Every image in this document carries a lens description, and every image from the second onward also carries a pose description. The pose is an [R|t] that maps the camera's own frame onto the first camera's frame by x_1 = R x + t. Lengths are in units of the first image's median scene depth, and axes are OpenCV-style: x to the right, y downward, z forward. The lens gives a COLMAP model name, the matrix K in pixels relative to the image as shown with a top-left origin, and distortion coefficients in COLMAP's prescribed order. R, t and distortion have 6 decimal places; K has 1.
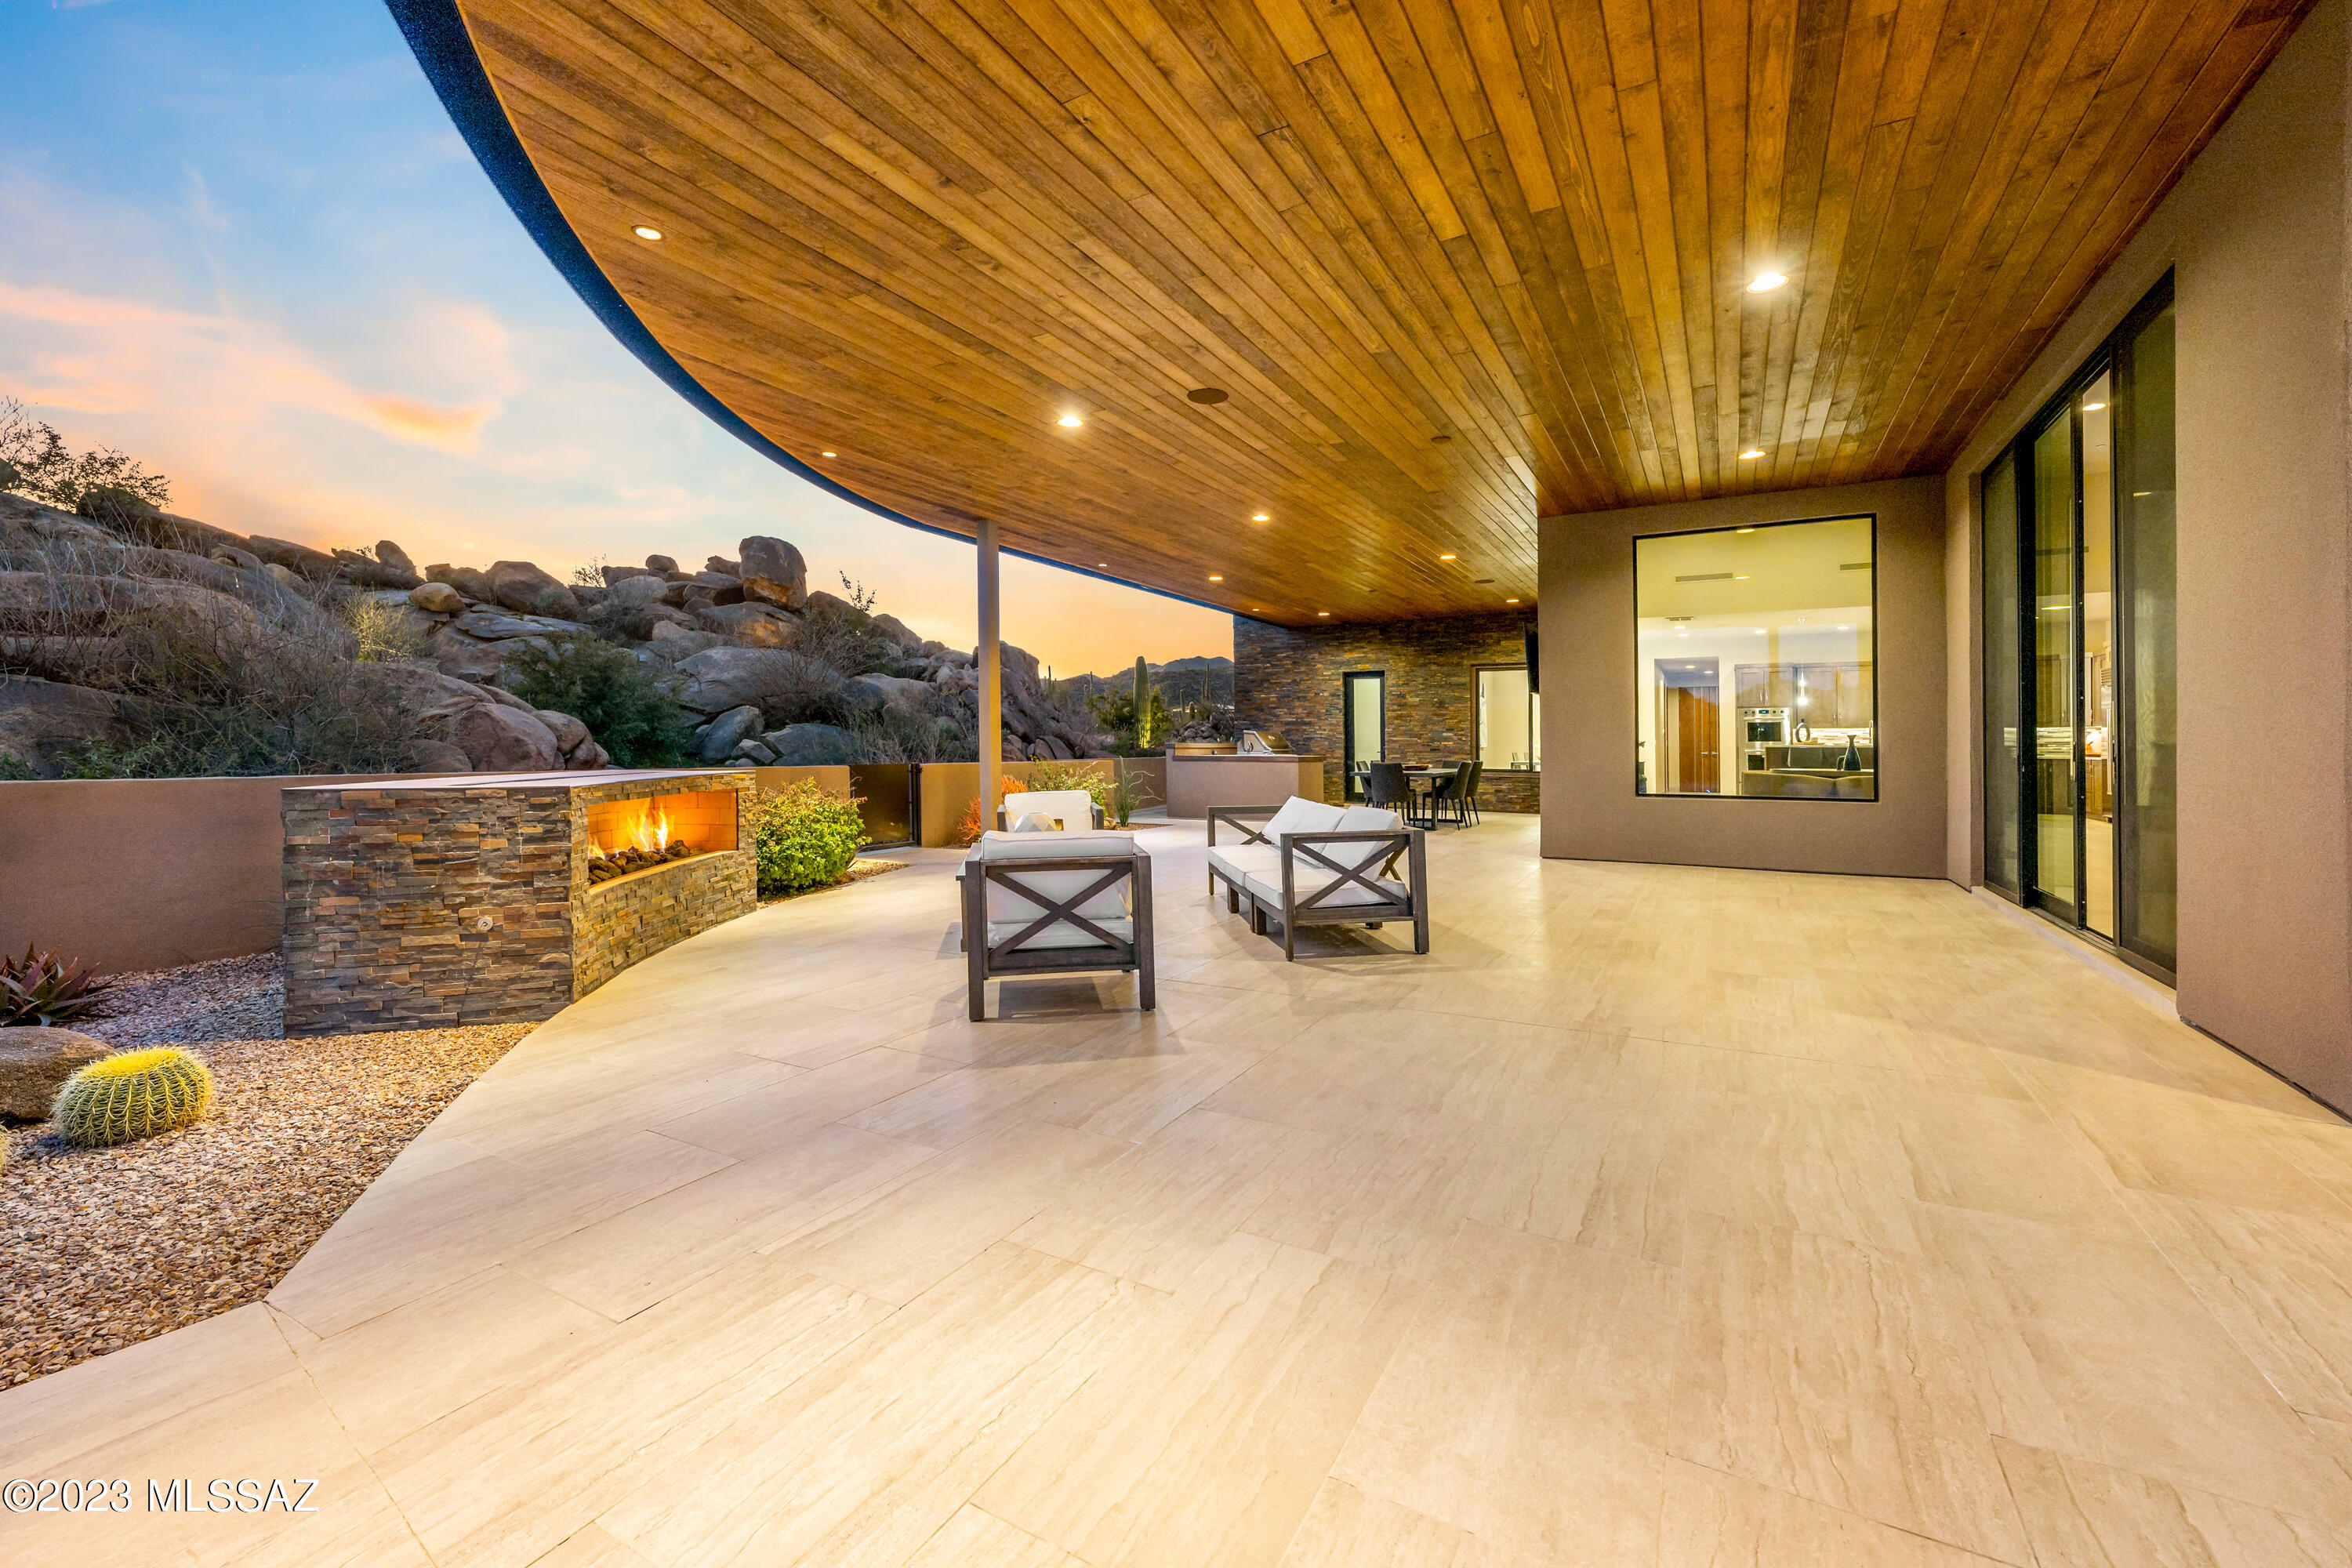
lens RADIAL K [[955.7, 0, 1176.0], [0, 955.7, 761.5], [0, 0, 1]] dist [0.001725, -0.000128]
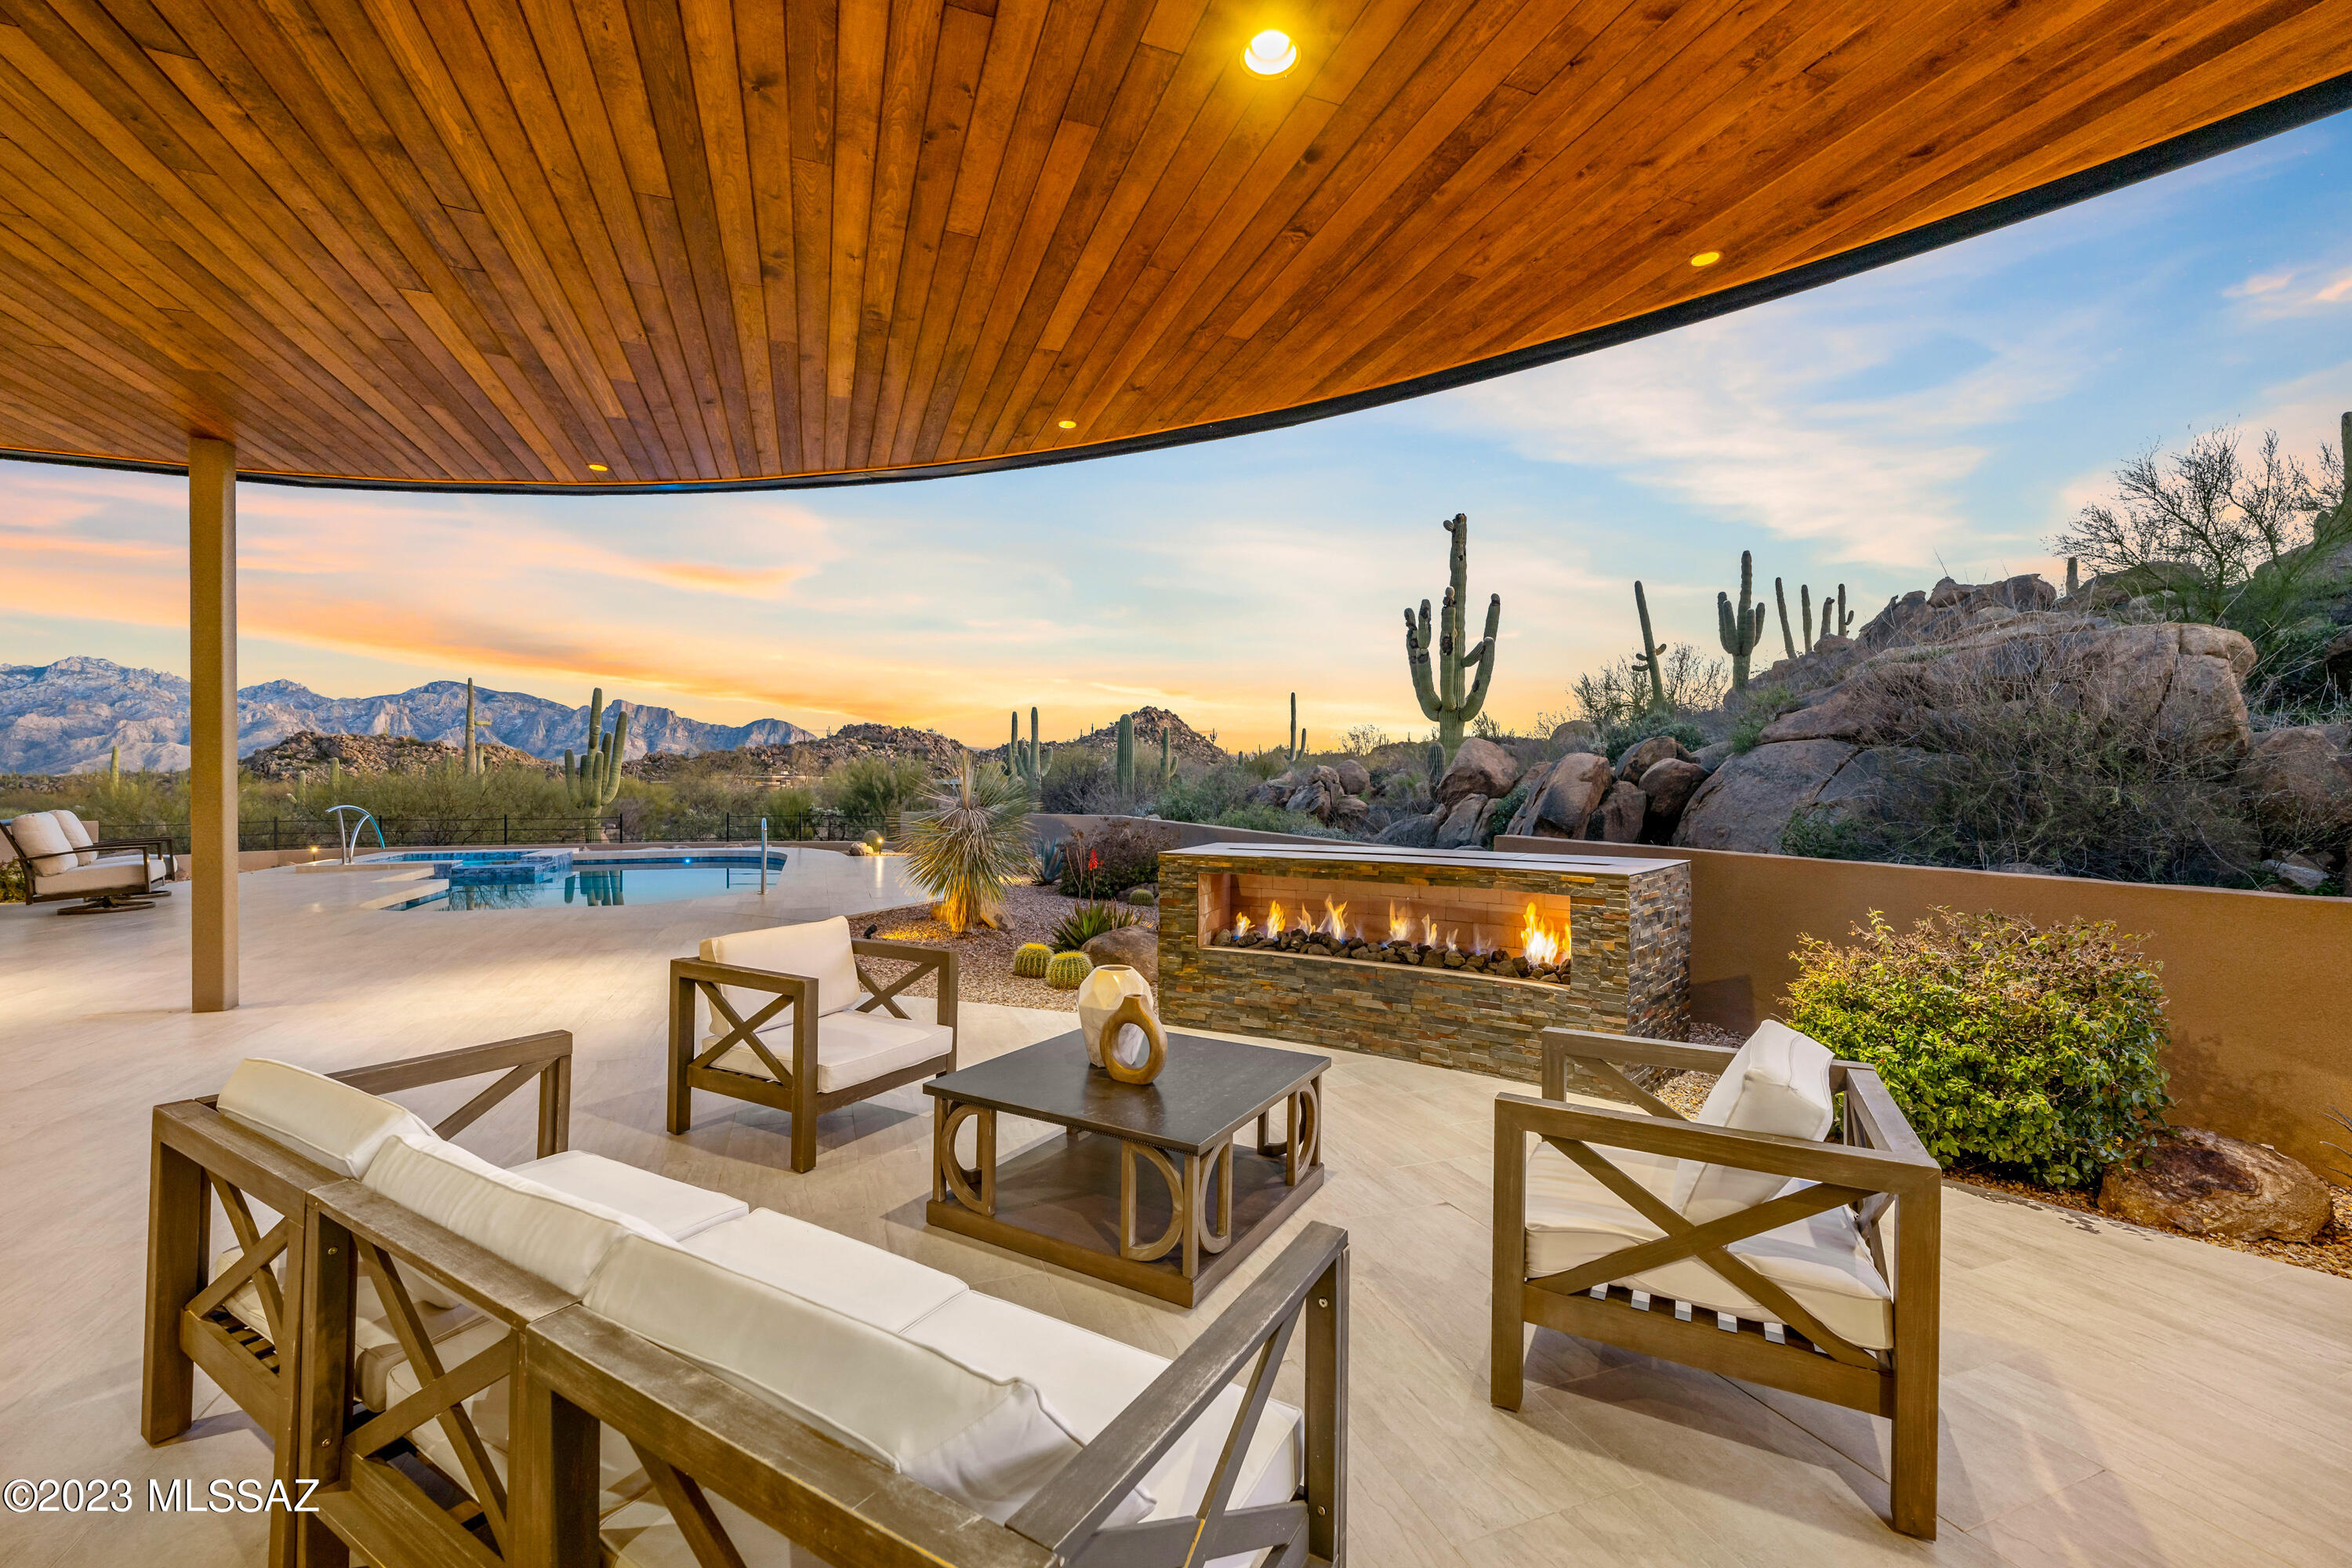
lens RADIAL K [[955.7, 0, 1181.5], [0, 955.7, 786.1], [0, 0, 1]] dist [0.001725, -0.000128]
pose [[-0.634054, 0.001945, -0.773286, 0.299780], [-0.016519, 0.999735, 0.016060, -0.067513], [0.773112, 0.022957, -0.633854, 1.630921]]
